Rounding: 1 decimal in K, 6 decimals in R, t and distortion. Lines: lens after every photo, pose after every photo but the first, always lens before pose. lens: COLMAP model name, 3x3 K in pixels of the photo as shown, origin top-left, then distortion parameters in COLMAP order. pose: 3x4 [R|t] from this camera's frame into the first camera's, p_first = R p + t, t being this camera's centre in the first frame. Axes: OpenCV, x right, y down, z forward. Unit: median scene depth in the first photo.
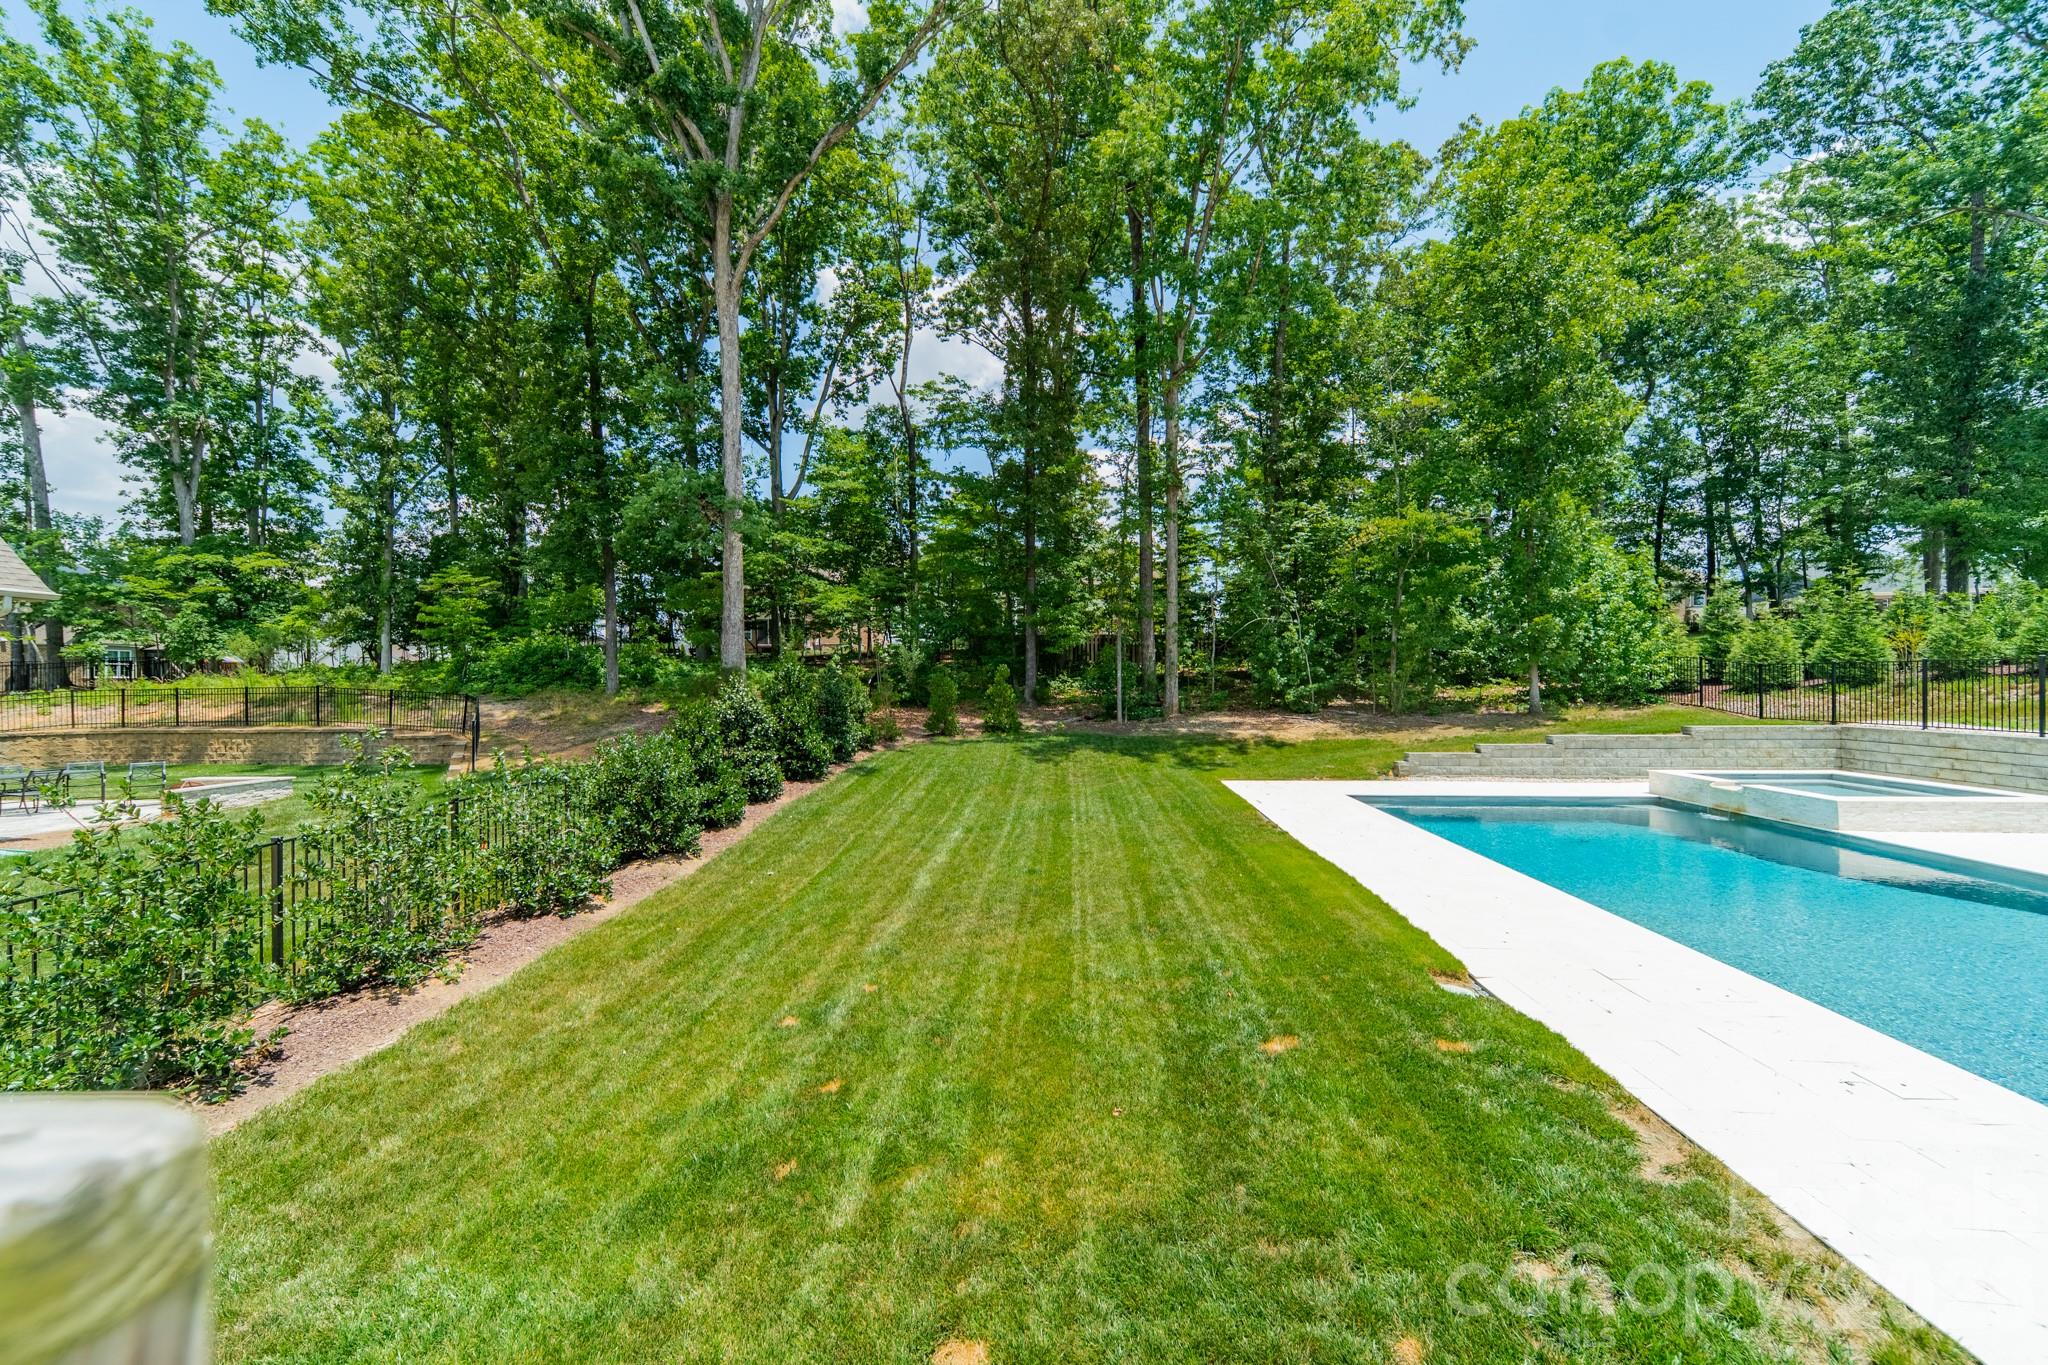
lens RADIAL K [[721.6, 0, 1030.7], [0, 721.6, 675.7], [0, 0, 1]] dist [0.009237, -0.000187]
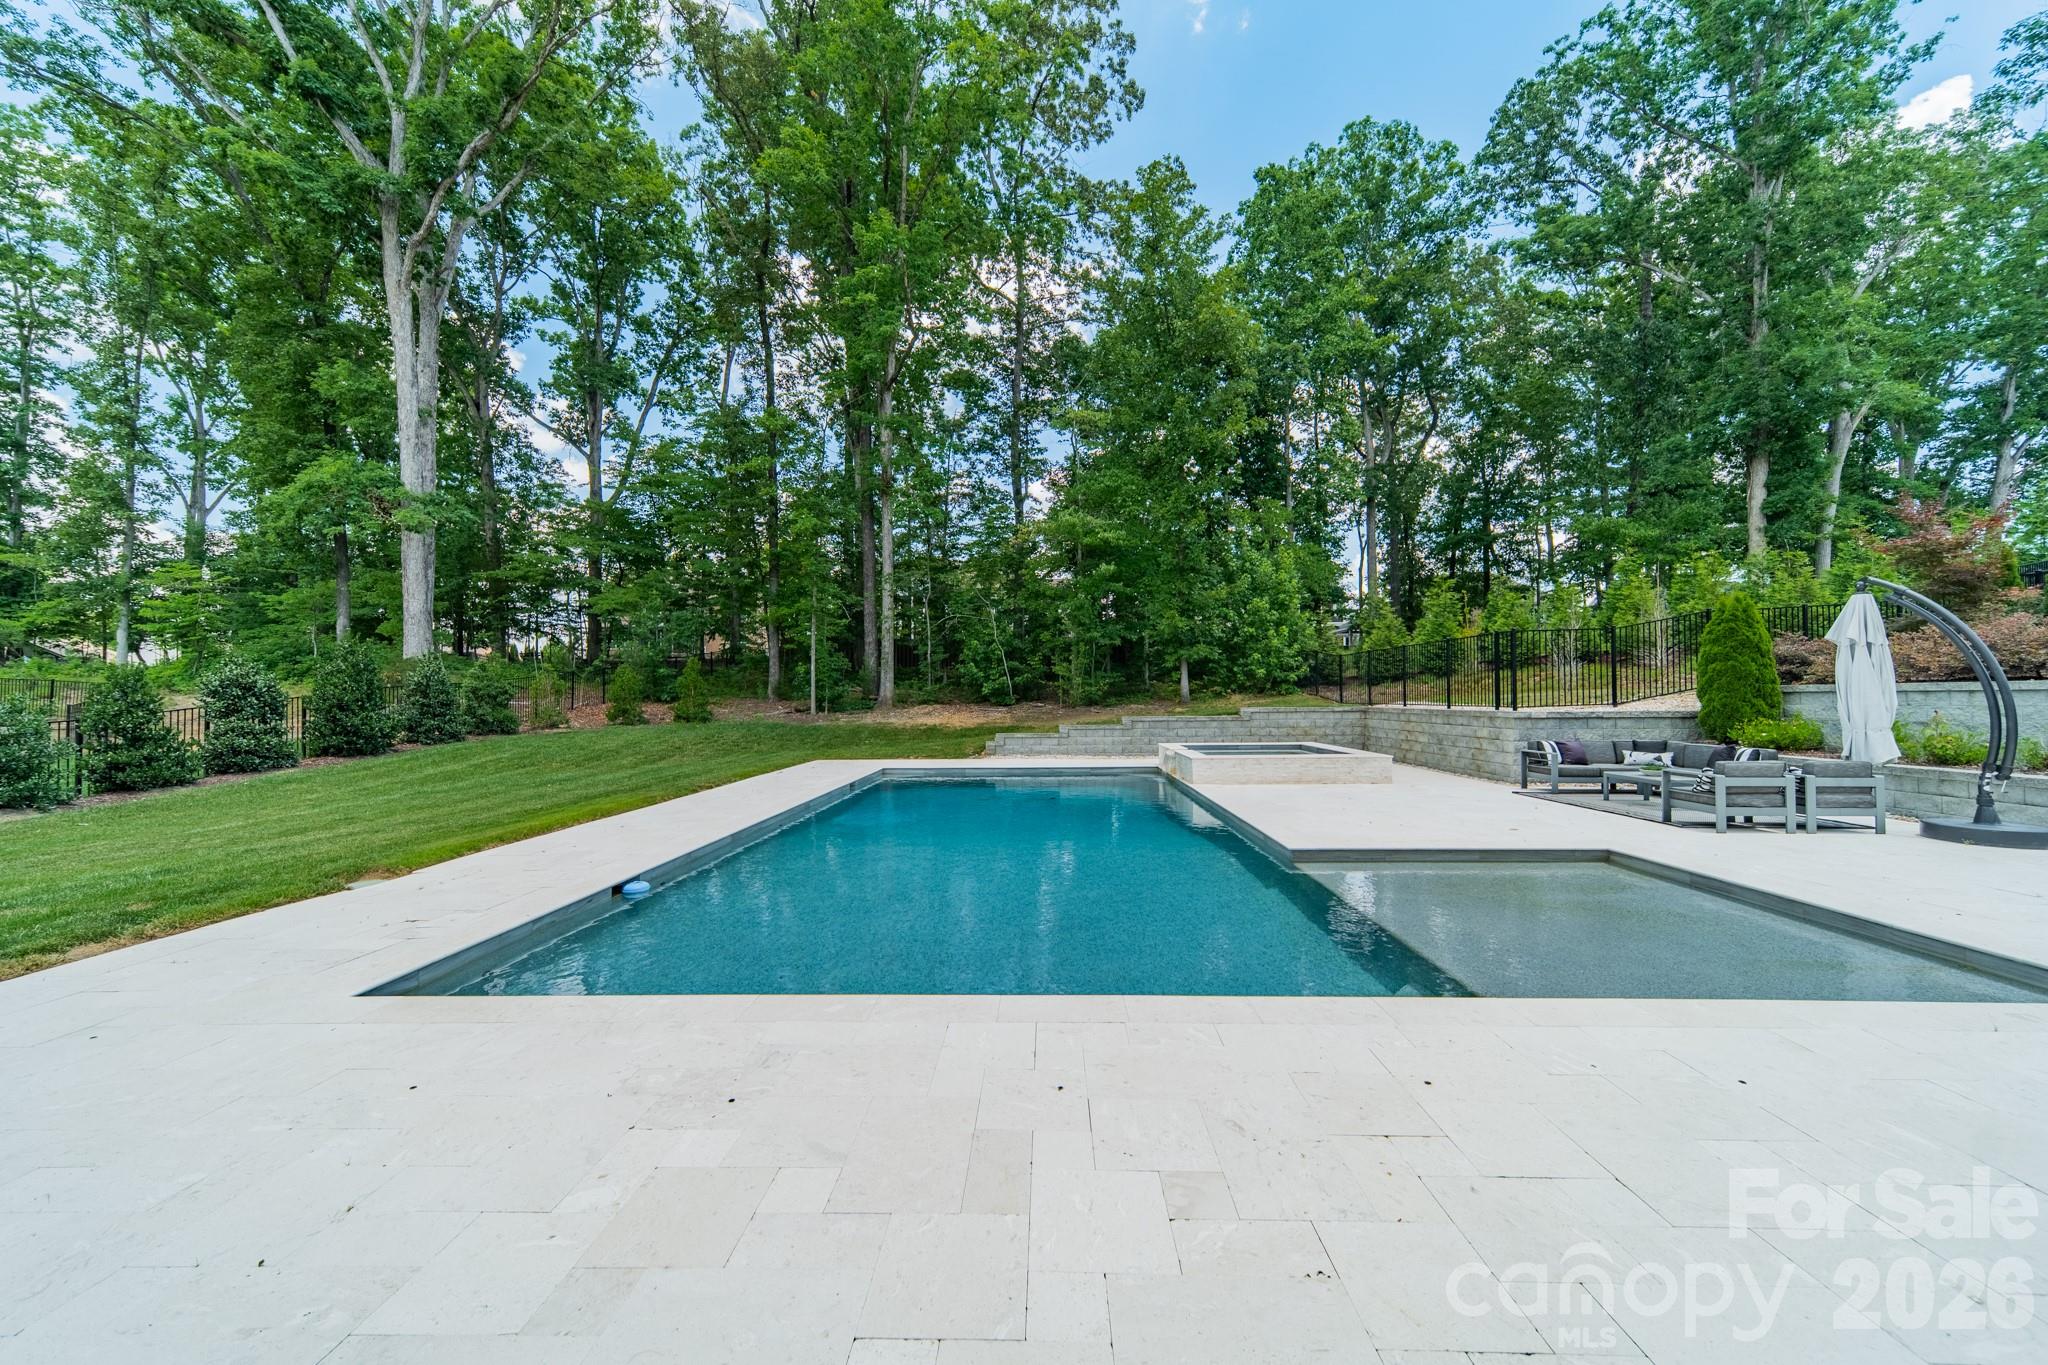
lens RADIAL K [[700.0, 0, 1024.0], [0, 700.0, 682.5], [0, 0, 1]] dist [0.005363, -0.000130]
pose [[0.998510, 0.002197, 0.054517, 0.233945], [-0.001583, 0.999935, -0.011301, 0.019529], [-0.054539, 0.011198, 0.998449, -0.016301]]
